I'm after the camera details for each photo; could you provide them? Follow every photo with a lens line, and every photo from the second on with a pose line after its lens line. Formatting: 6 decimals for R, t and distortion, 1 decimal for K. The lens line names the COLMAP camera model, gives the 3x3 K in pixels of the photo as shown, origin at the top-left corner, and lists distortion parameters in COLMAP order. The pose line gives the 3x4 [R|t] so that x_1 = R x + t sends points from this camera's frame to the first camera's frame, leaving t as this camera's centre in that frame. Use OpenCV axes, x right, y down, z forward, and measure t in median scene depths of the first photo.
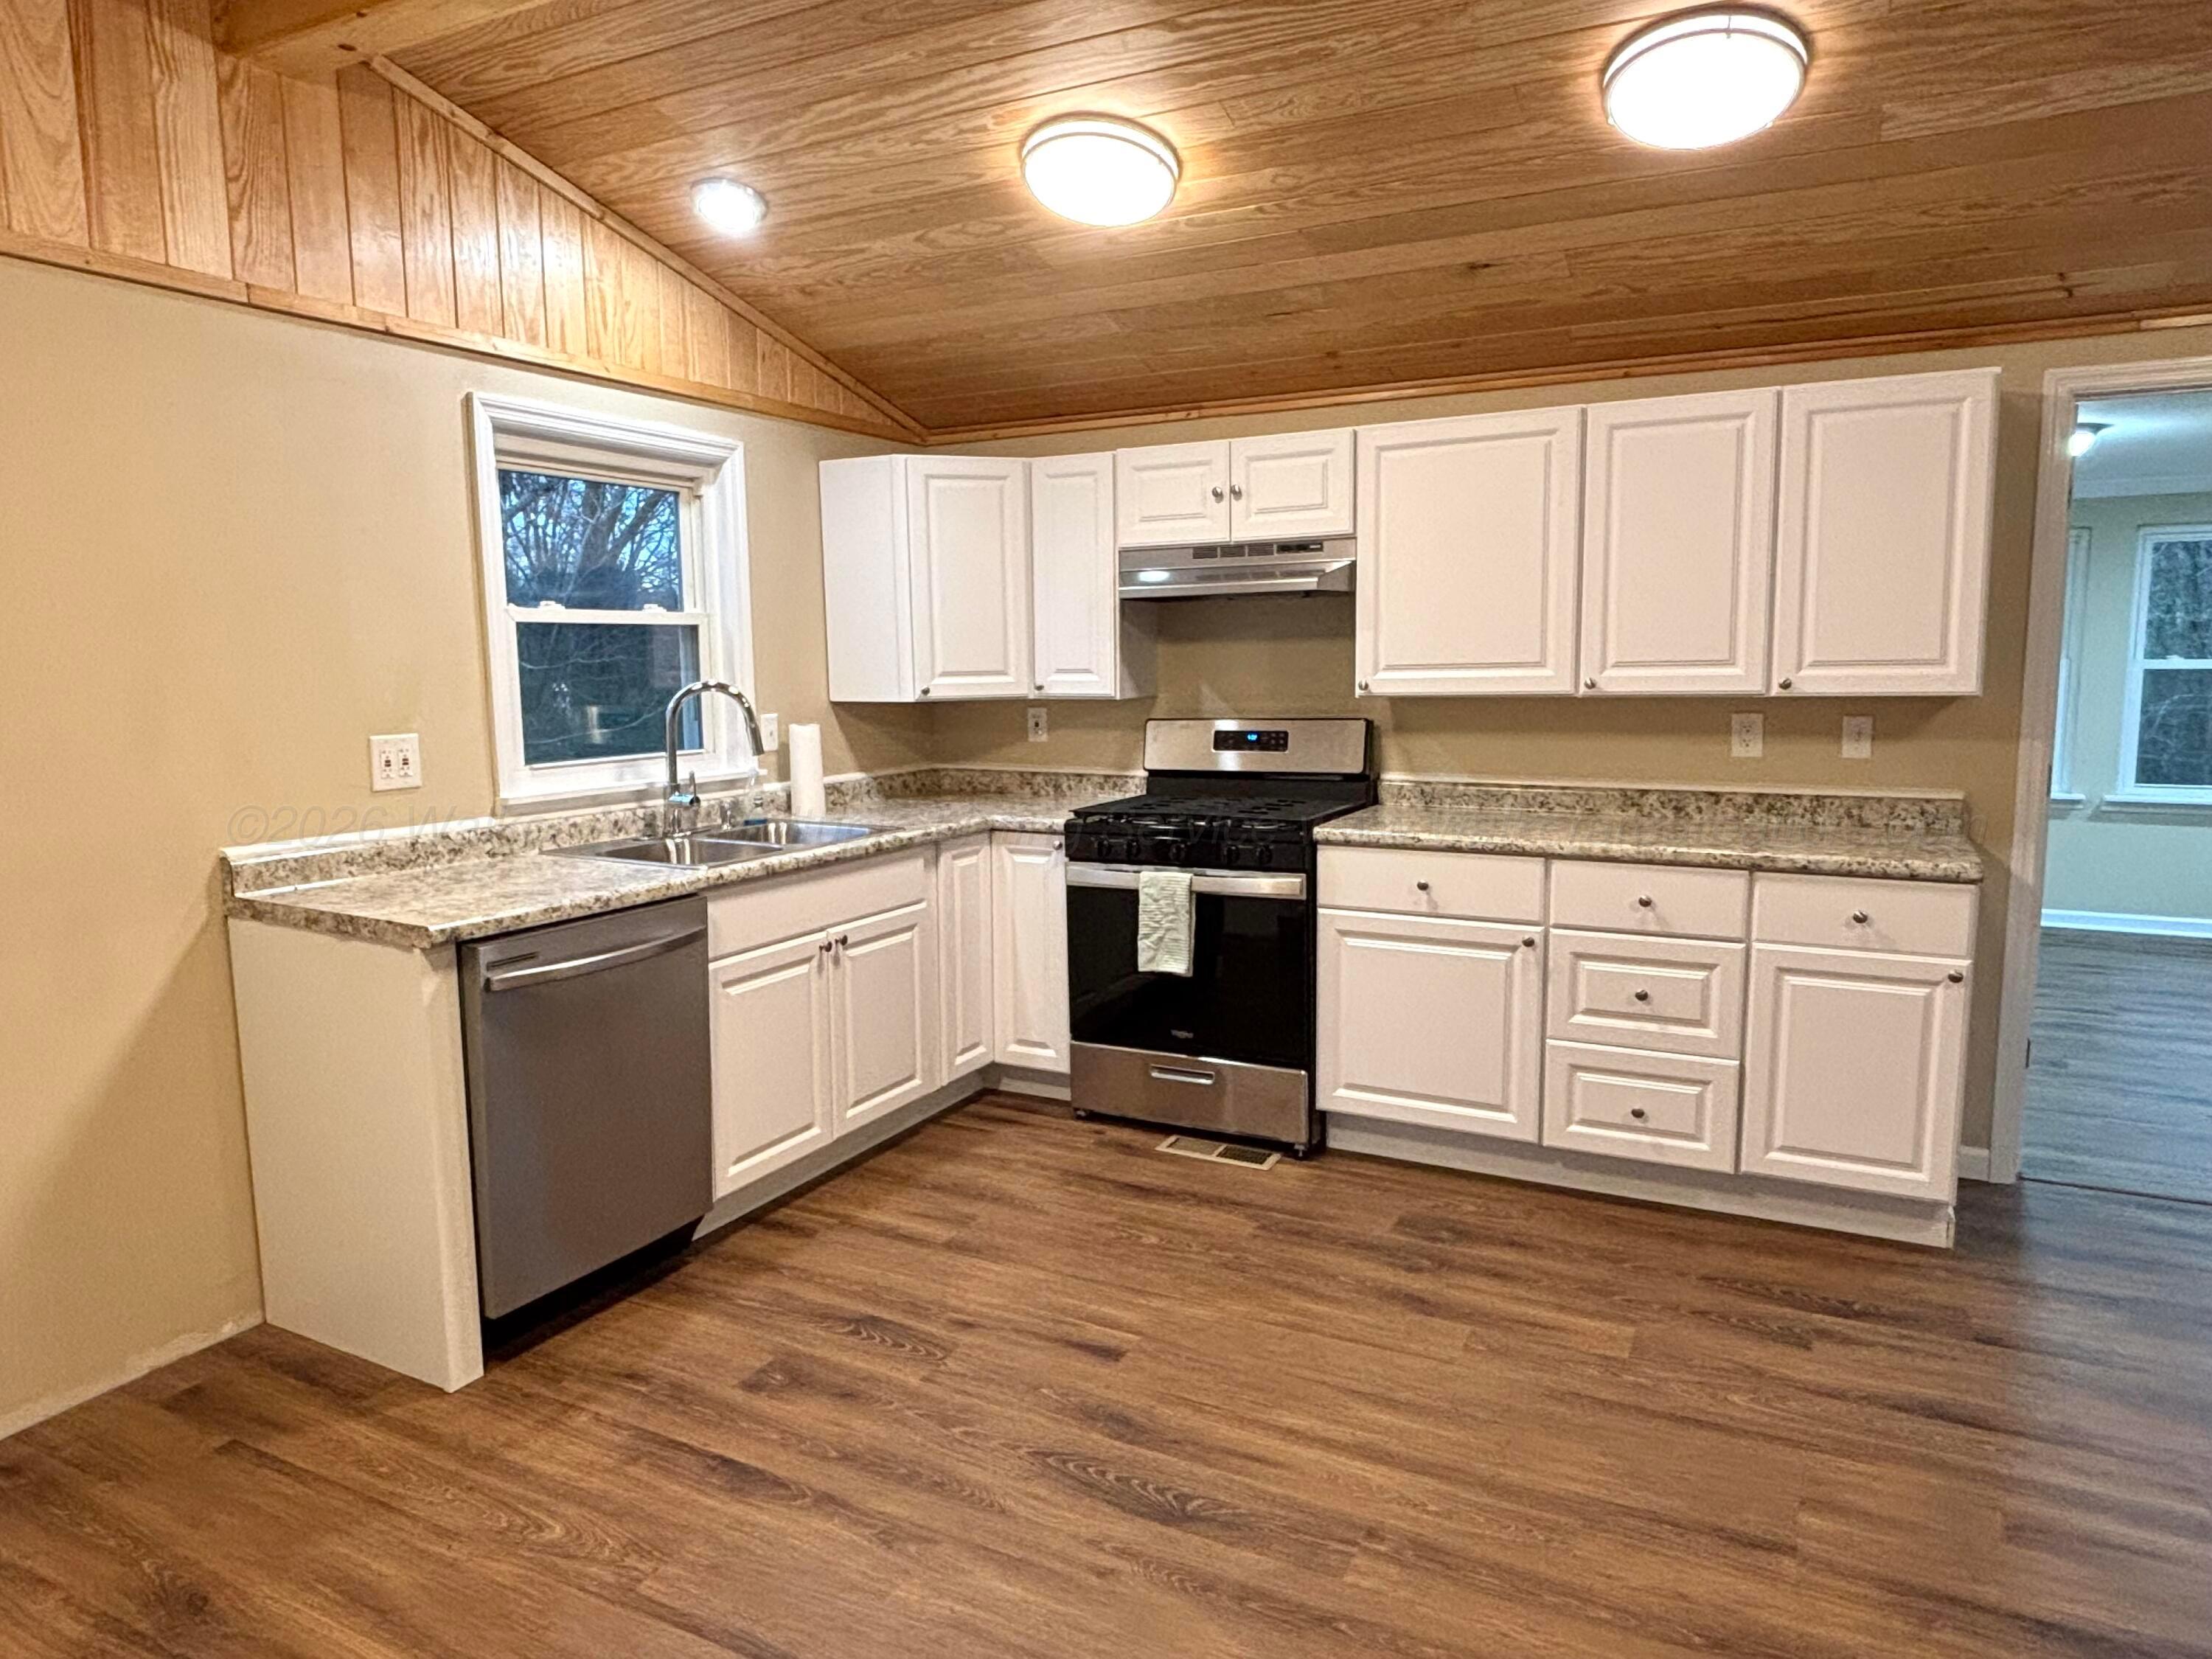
lens RADIAL K [[1379.3, 0, 1089.5], [0, 1379.3, 826.6], [0, 0, 1]] dist [0.004843, -0.012781]
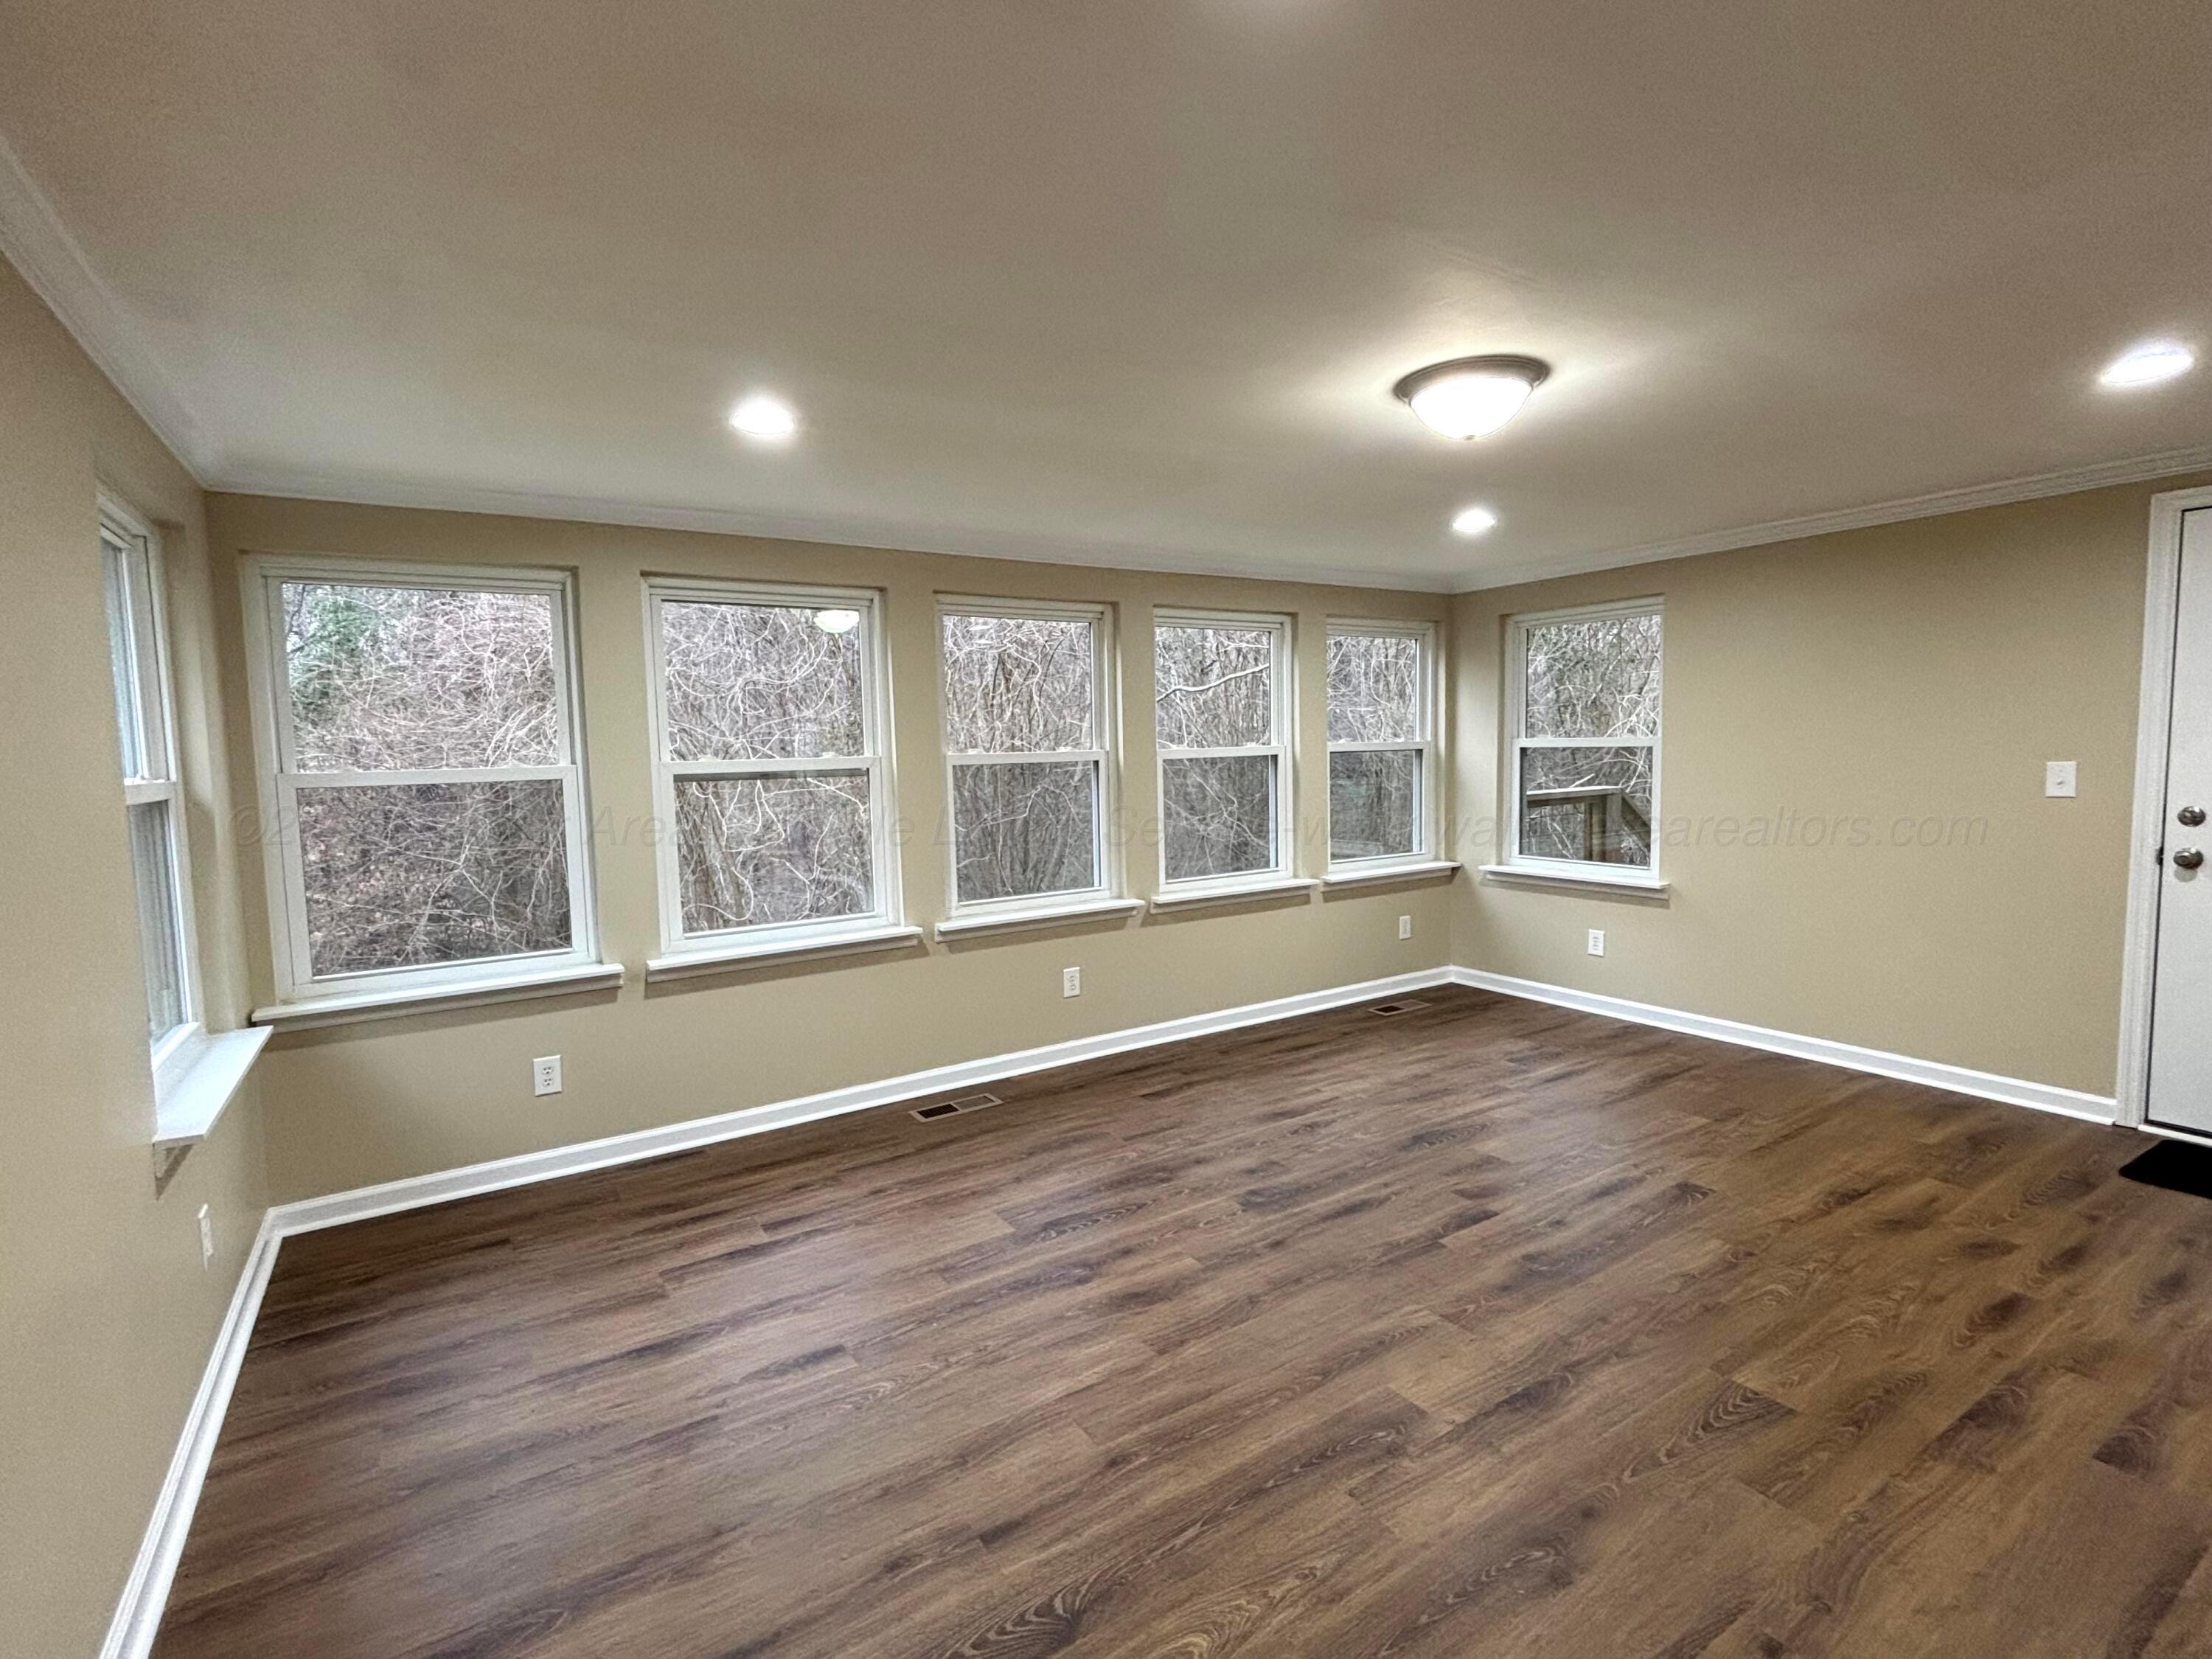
lens RADIAL K [[1041.4, 0, 1089.8], [0, 1041.4, 824.7], [0, 0, 1]] dist [-0.004527, 0.003446]
pose [[0.489839, -0.069079, 0.869072, 0.265311], [0.129400, 0.991575, 0.005883, -0.170014], [-0.862156, 0.109576, 0.494651, 1.474297]]
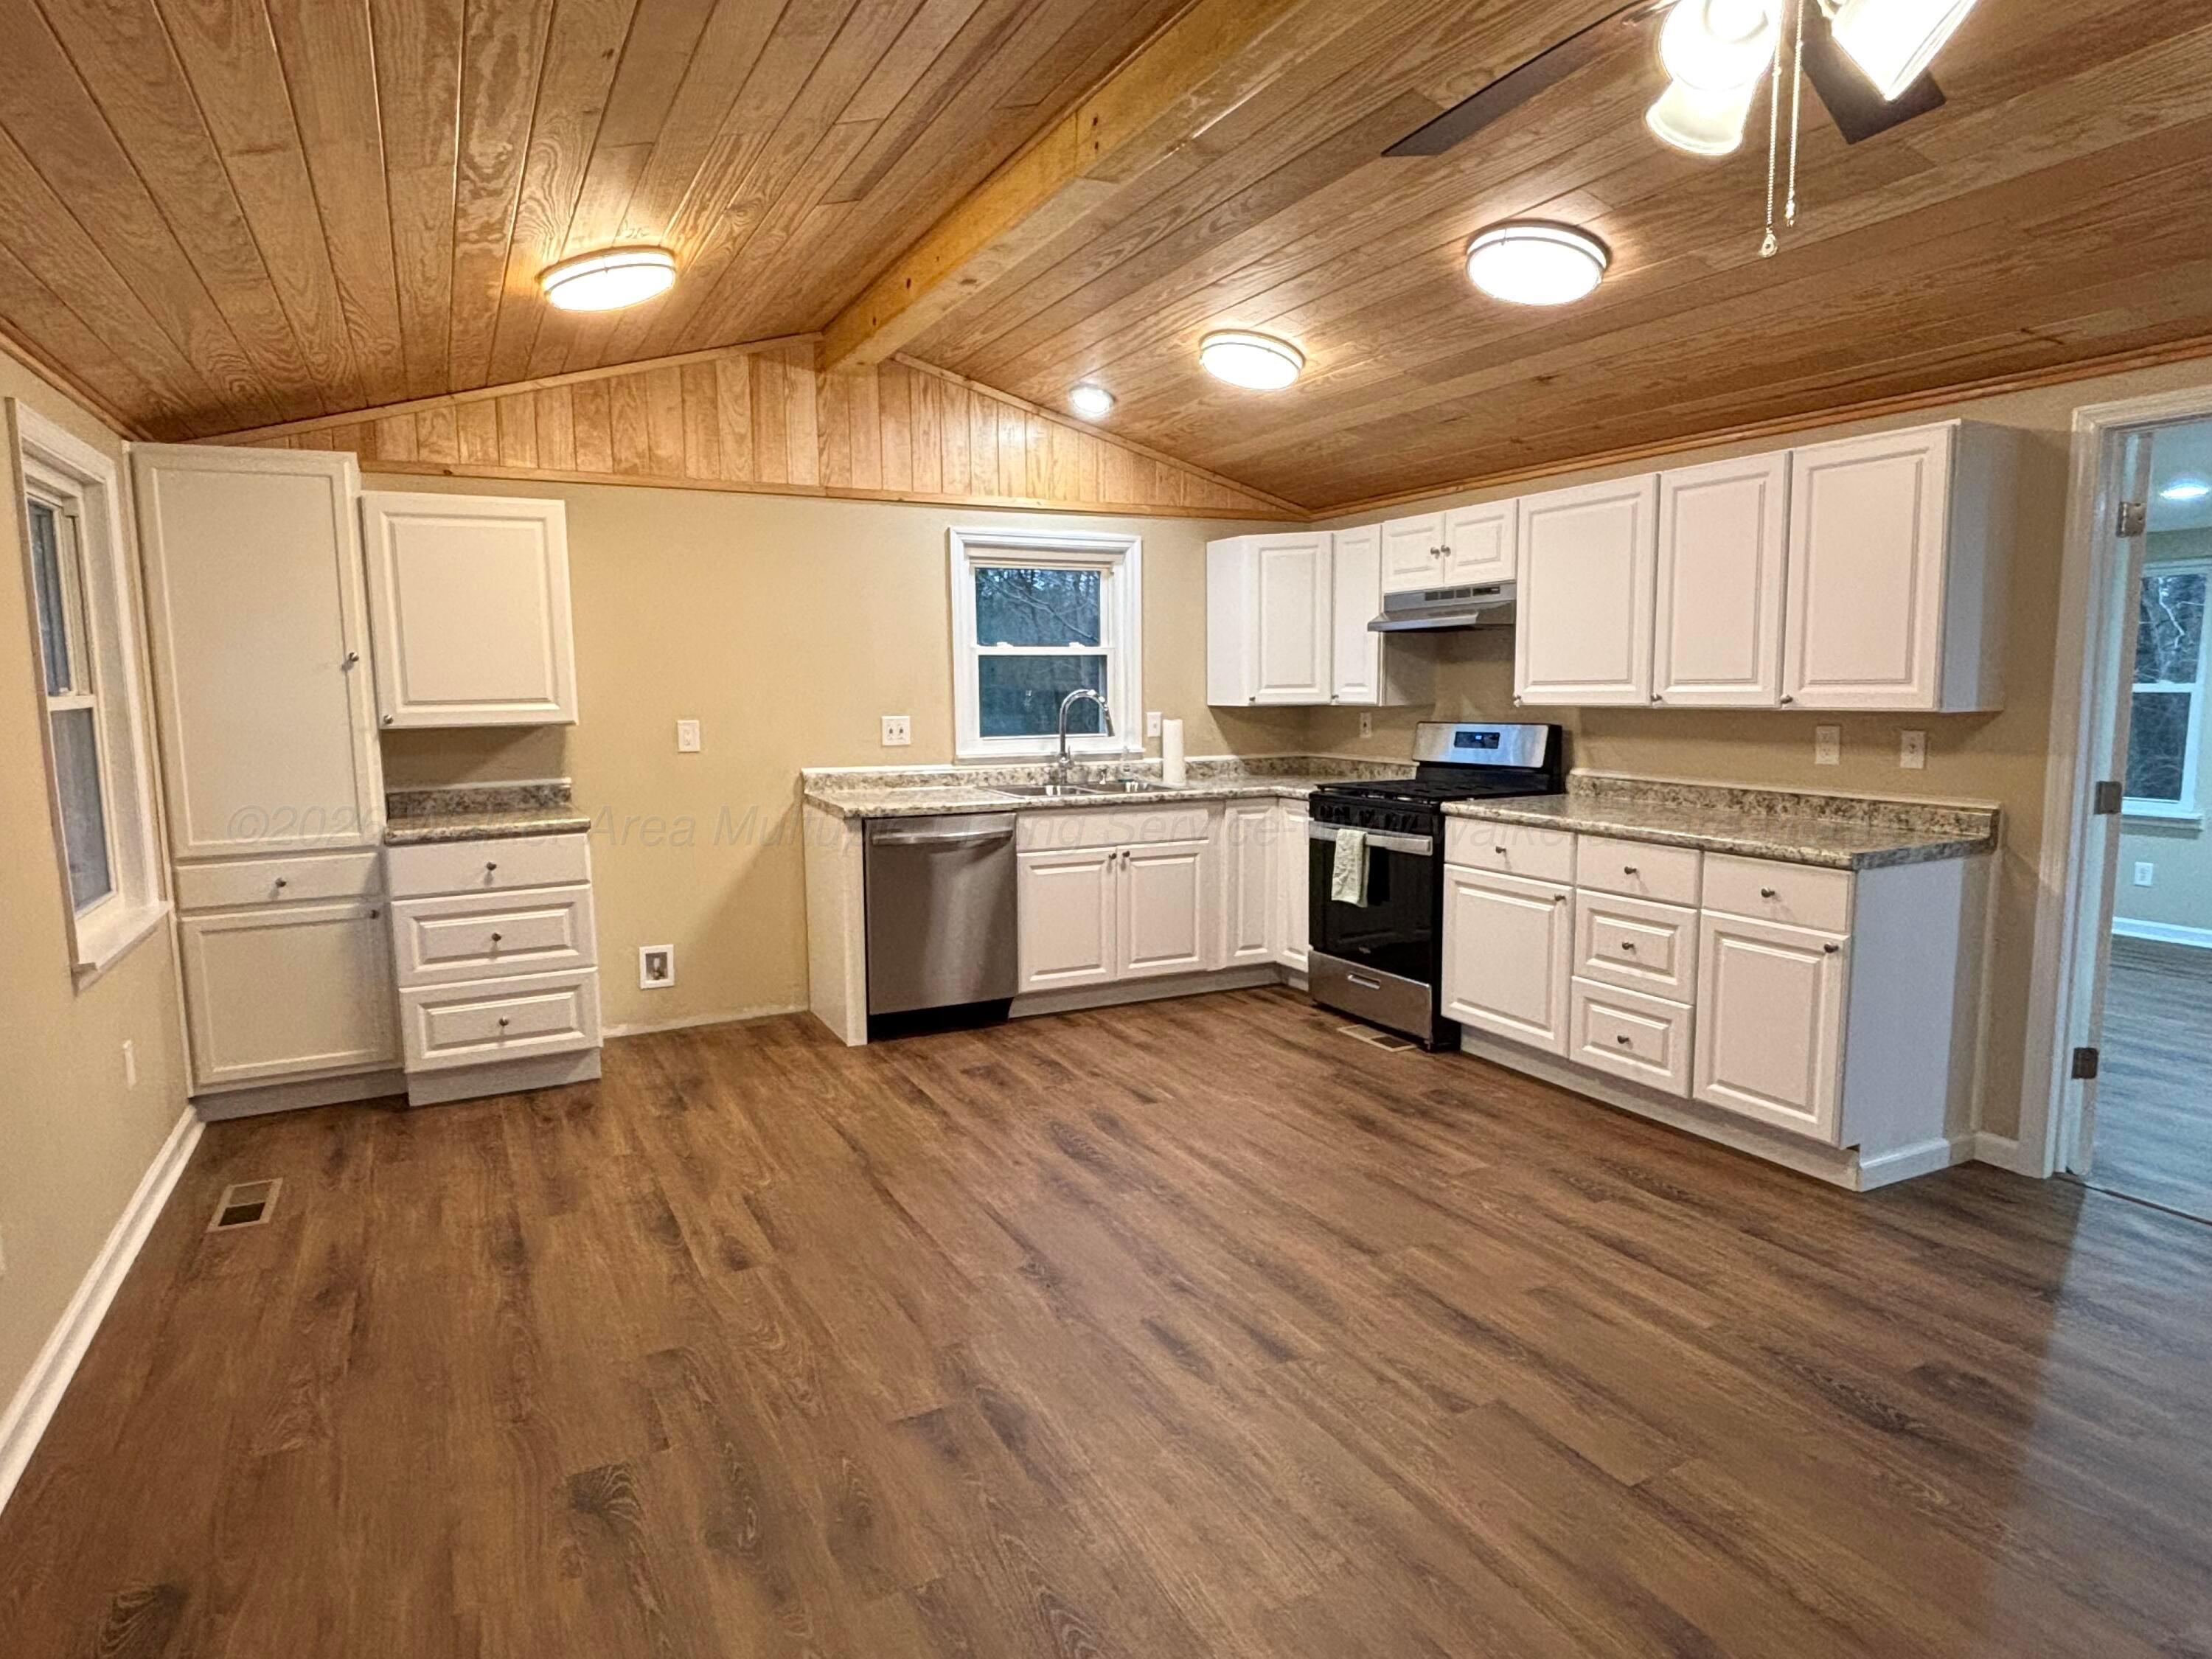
lens RADIAL K [[1275.6, 0, 1093.8], [0, 1275.6, 832.4], [0, 0, 1]] dist [0.009919, -0.006781]
pose [[0.816547, 0.074075, -0.572506, 0.688492], [-0.073639, 0.996997, 0.023970, 0.028491], [0.572562, 0.022586, 0.819550, -0.244139]]
